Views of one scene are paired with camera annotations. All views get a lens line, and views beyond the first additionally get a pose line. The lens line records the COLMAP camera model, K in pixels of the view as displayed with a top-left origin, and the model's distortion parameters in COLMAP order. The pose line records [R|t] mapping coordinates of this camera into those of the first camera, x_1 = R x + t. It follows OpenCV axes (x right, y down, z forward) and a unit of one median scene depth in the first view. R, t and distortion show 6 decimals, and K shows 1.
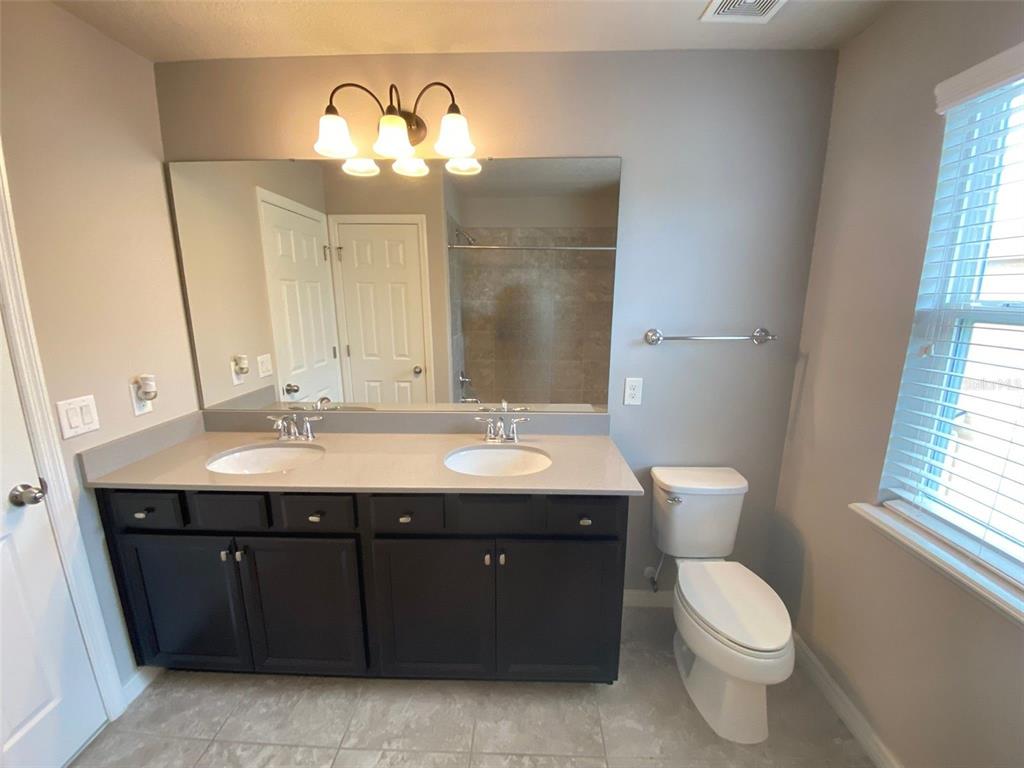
lens RADIAL K [[414.9, 0, 512.0], [0, 414.9, 385.8], [0, 0, 1]] dist [0.022908, -0.020164]
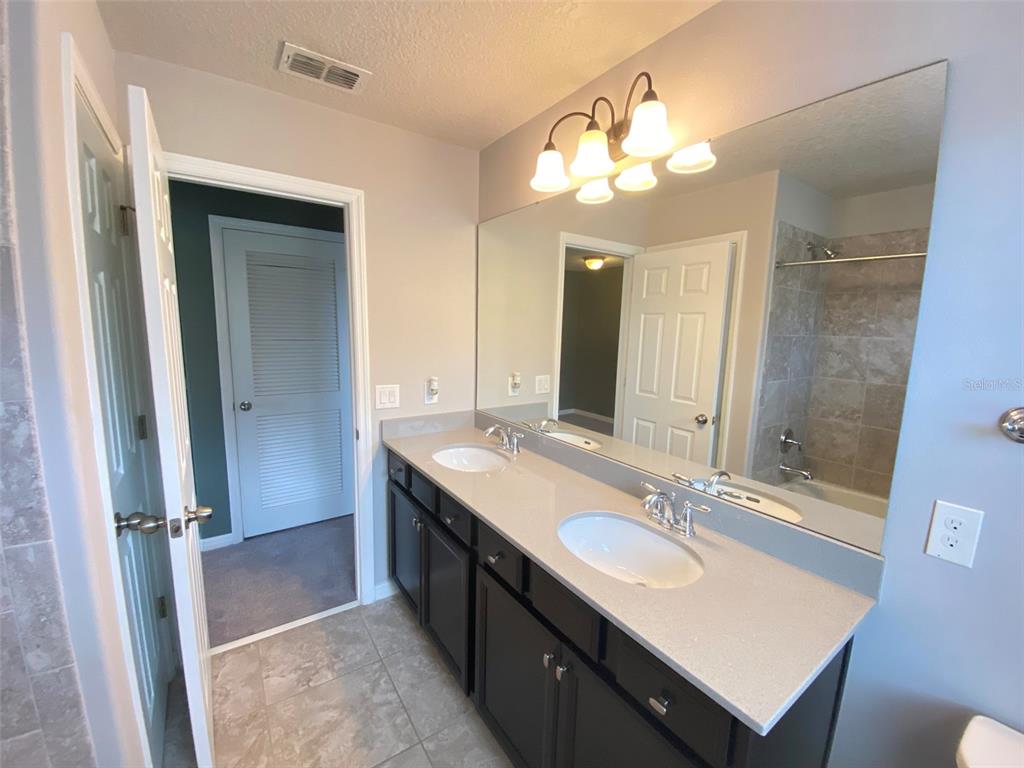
lens RADIAL K [[414.9, 0, 512.0], [0, 414.9, 385.8], [0, 0, 1]] dist [0.022908, -0.020164]
pose [[0.596726, 0.128887, -0.792027, 0.363891], [-0.190511, 0.981551, 0.016195, -0.064682], [0.779502, 0.141226, 0.610272, 0.331259]]
